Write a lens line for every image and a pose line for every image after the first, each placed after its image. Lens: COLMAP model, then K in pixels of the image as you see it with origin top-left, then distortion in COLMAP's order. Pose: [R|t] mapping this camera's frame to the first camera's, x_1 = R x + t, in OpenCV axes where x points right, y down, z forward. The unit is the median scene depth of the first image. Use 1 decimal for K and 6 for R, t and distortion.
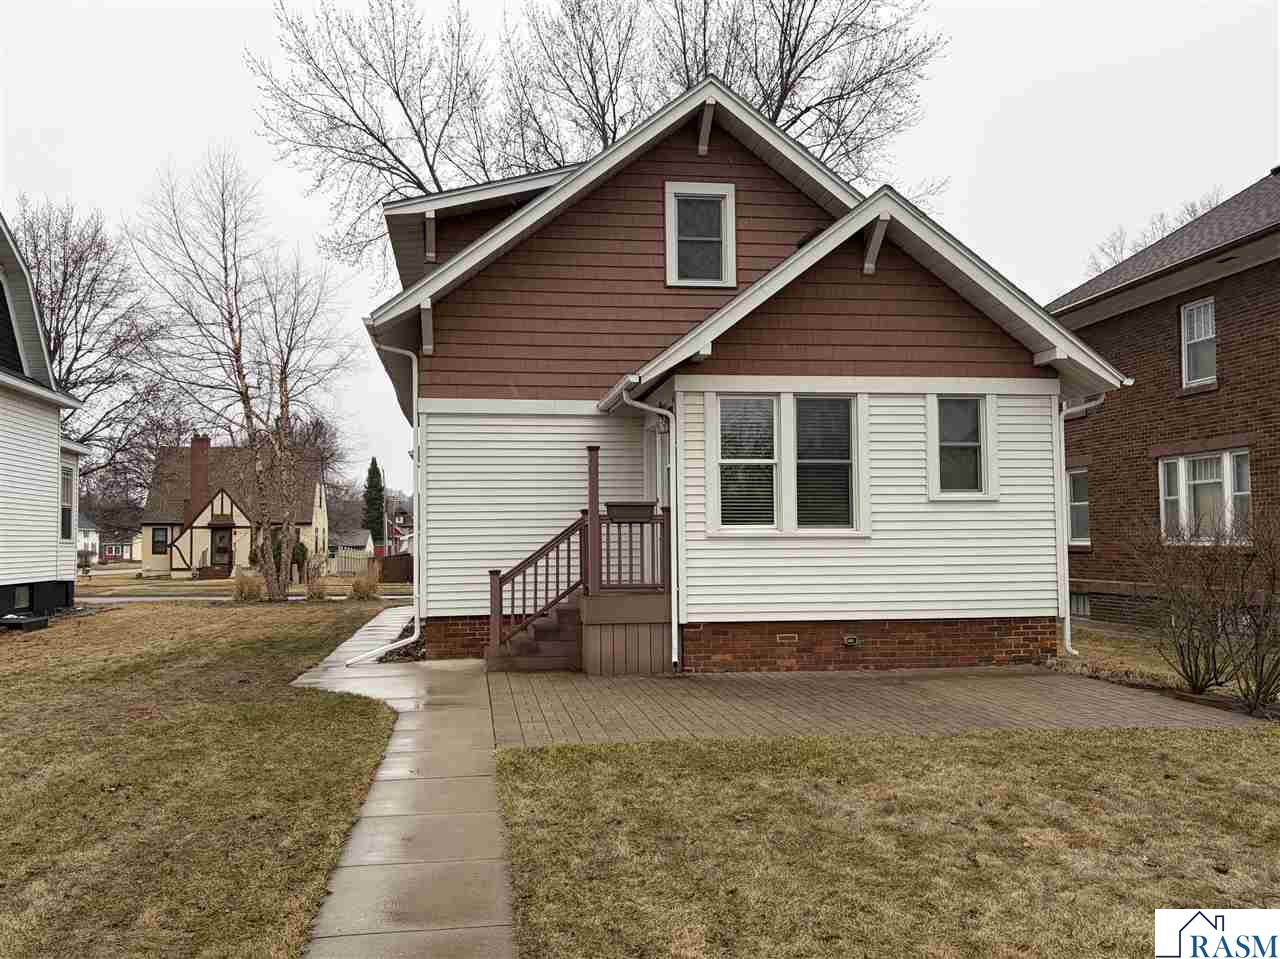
lens RADIAL K [[1097.6, 0, 637.3], [0, 1097.6, 481.7], [0, 0, 1]] dist [0.069197, -0.065182]
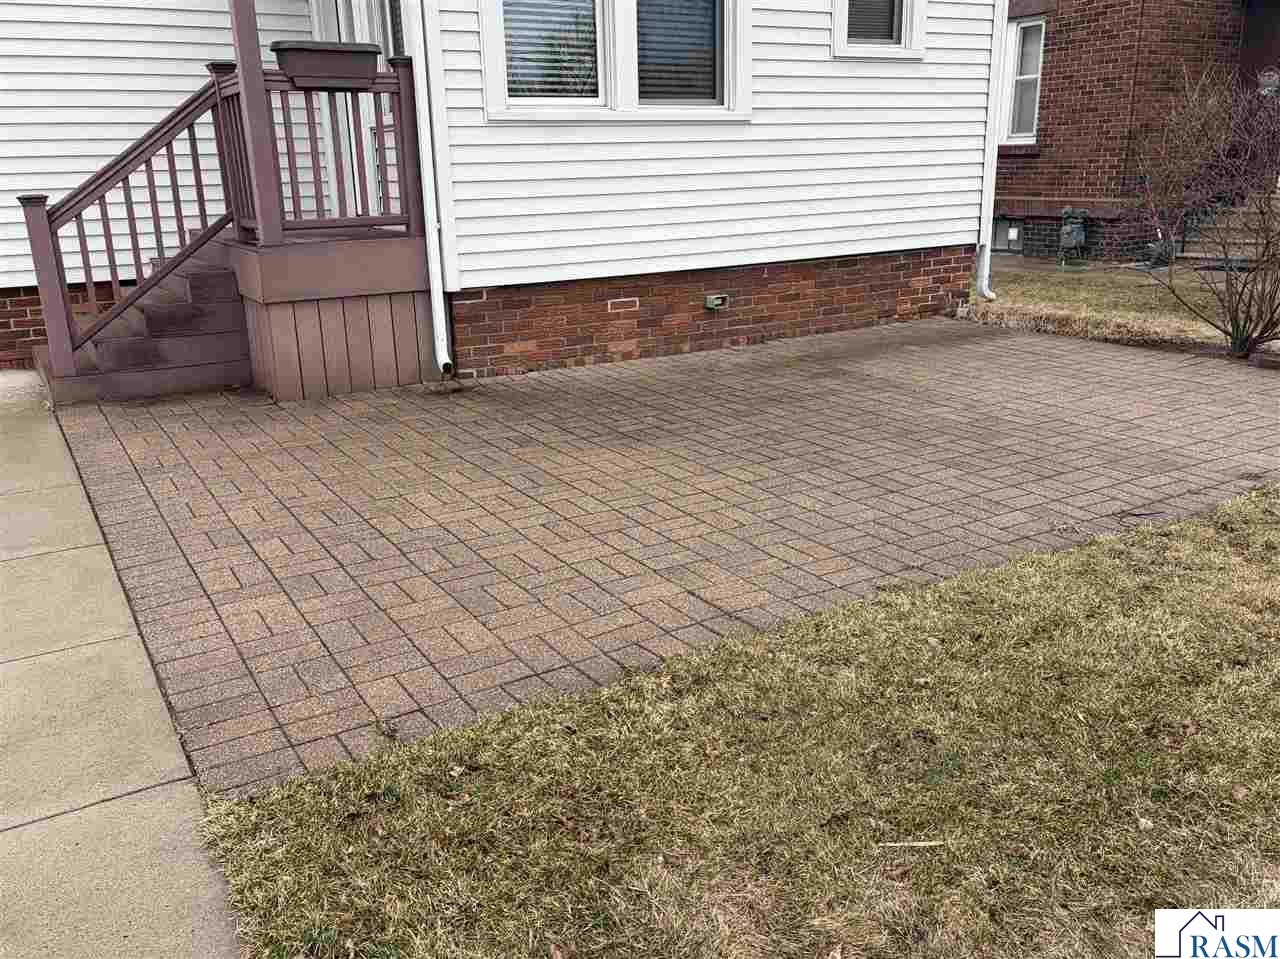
lens RADIAL K [[1097.6, 0, 639.7], [0, 1097.6, 473.1], [0, 0, 1]] dist [0.069197, -0.065182]
pose [[0.930782, -0.114075, 0.347321, -0.067785], [-0.003744, 0.947044, 0.321082, 0.038761], [-0.365556, -0.300158, 0.881064, 0.448817]]
